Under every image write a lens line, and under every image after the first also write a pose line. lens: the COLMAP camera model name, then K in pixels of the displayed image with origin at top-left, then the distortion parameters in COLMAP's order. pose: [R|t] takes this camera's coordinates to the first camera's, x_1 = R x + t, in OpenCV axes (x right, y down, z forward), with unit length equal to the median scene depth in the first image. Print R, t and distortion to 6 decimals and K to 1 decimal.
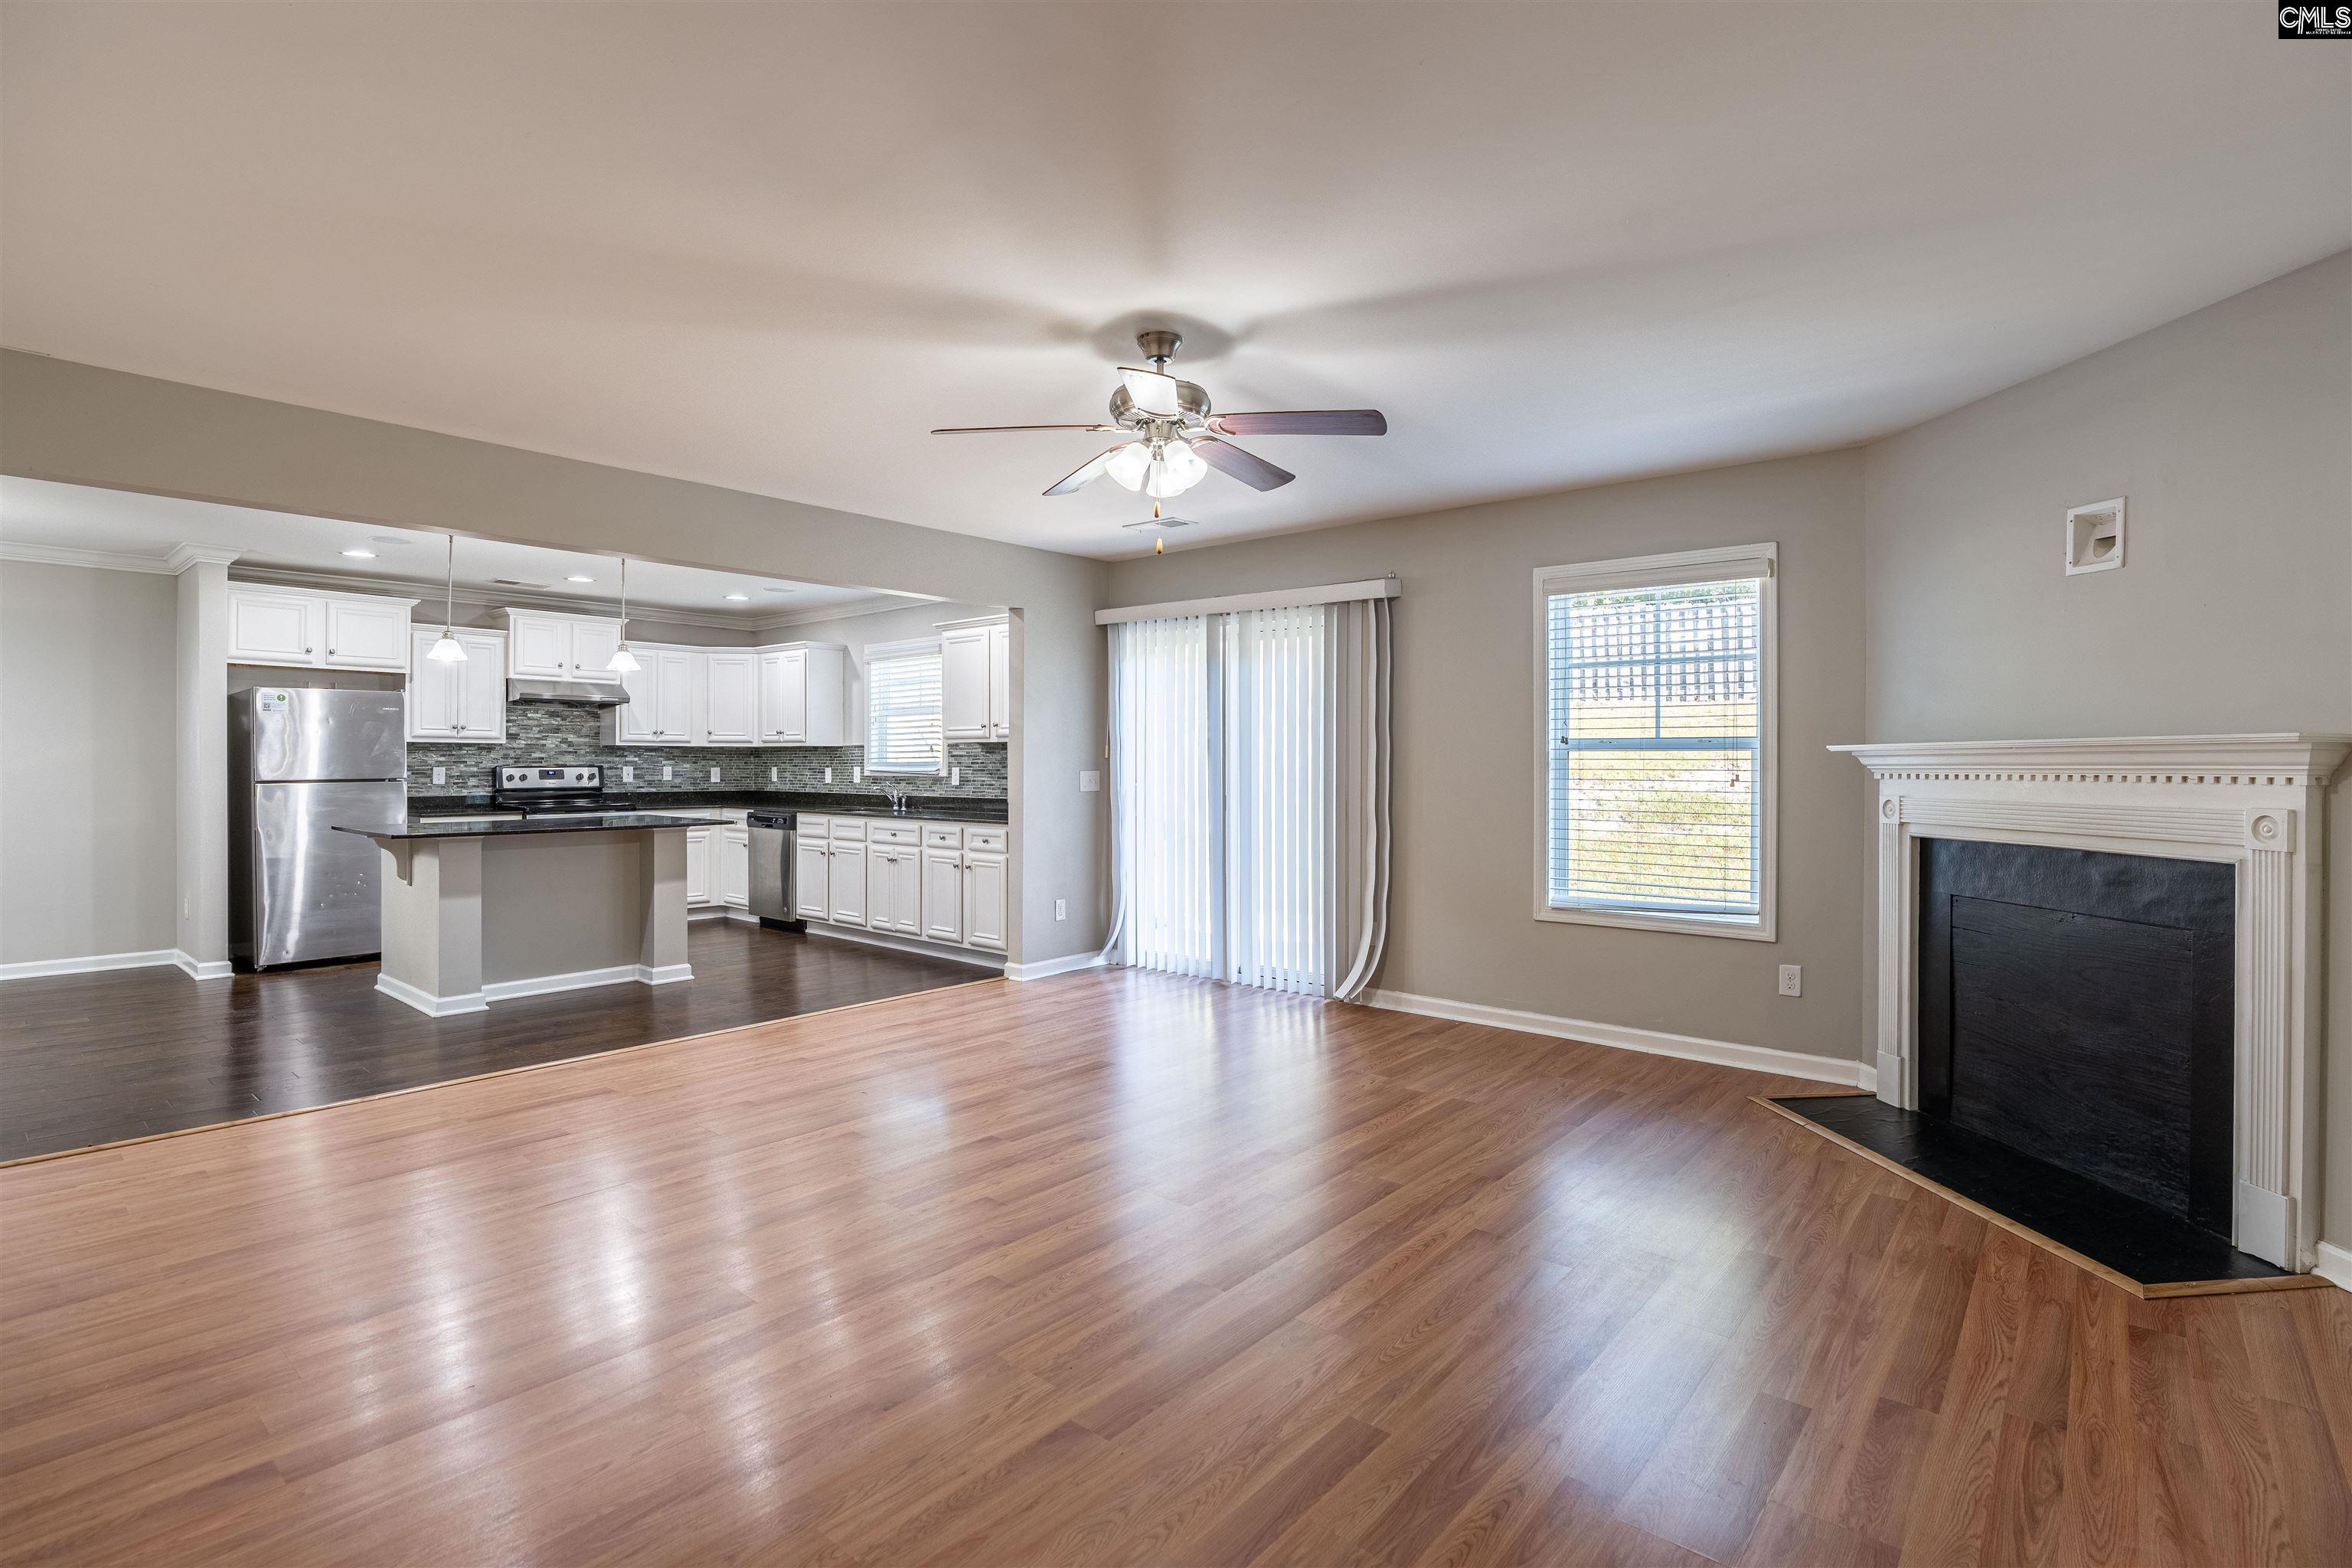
lens RADIAL K [[1123.3, 0, 1181.6], [0, 1123.3, 772.7], [0, 0, 1]] dist [-0.028280, 0.005975]
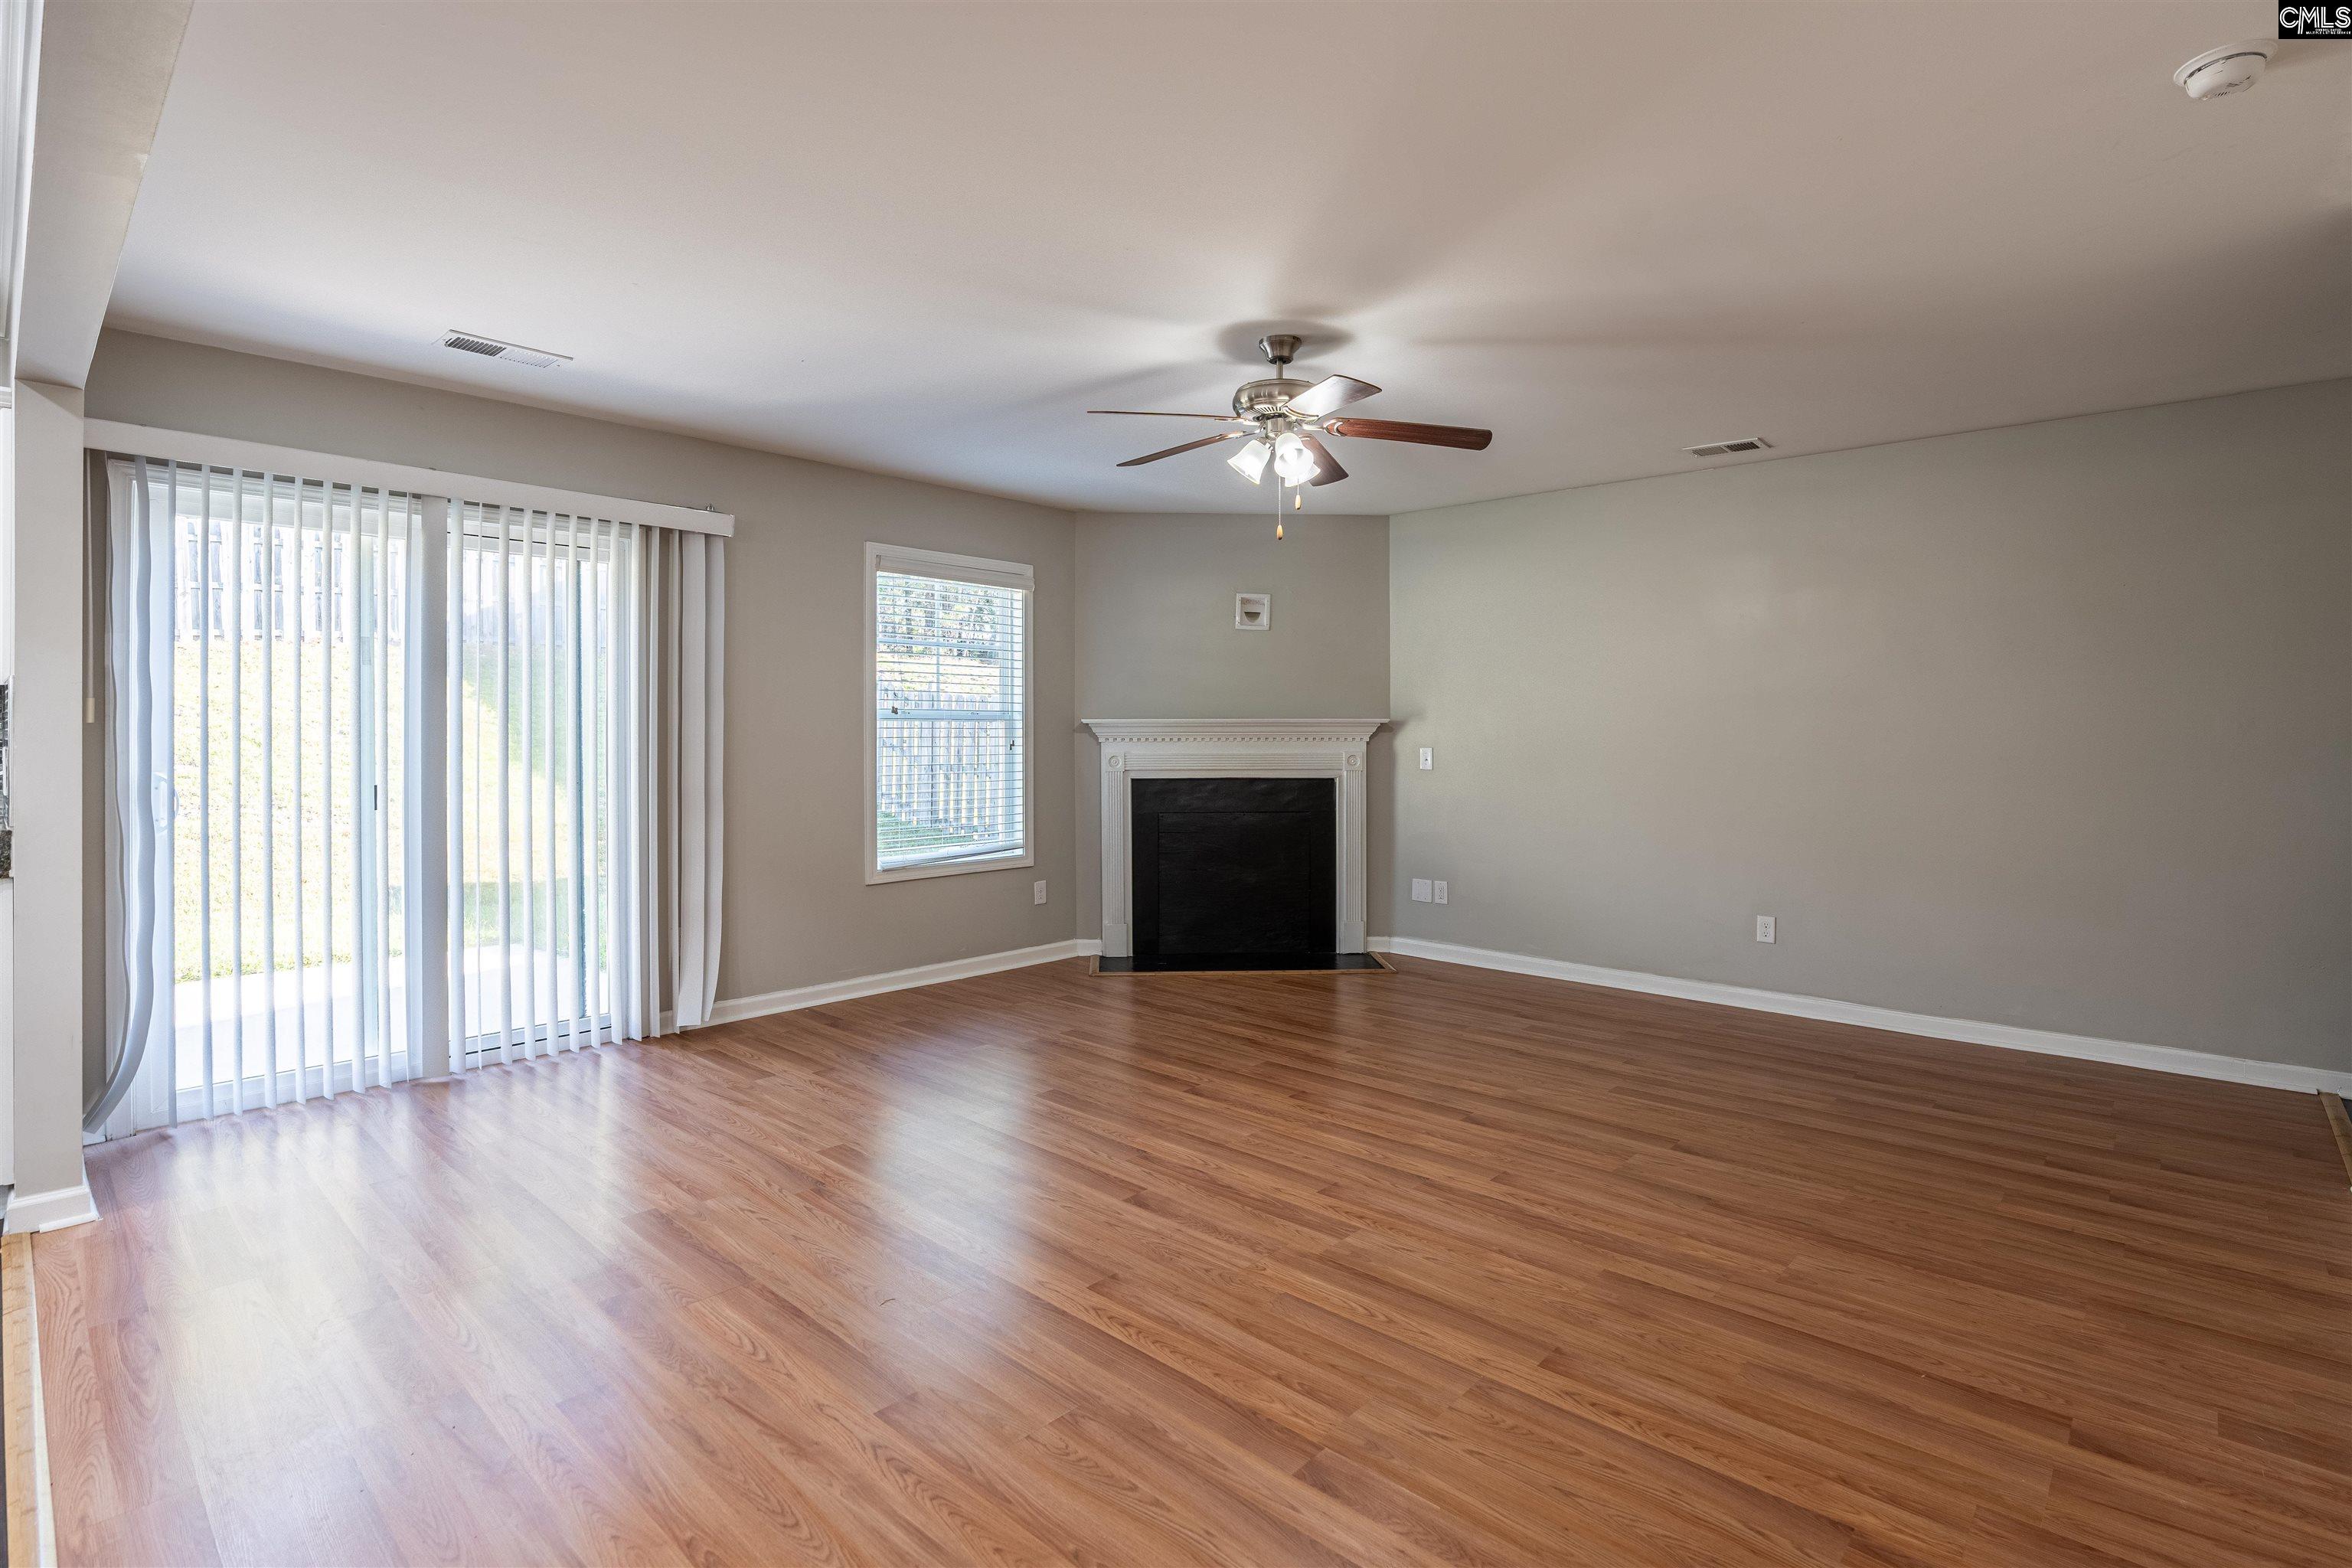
lens RADIAL K [[1123.3, 0, 1200.4], [0, 1123.3, 729.9], [0, 0, 1]] dist [-0.028280, 0.005975]
pose [[0.025200, -0.001448, 0.999681, -0.496310], [0.008032, 0.999967, 0.001246, -0.006441], [-0.999650, 0.007998, 0.025211, 0.473822]]
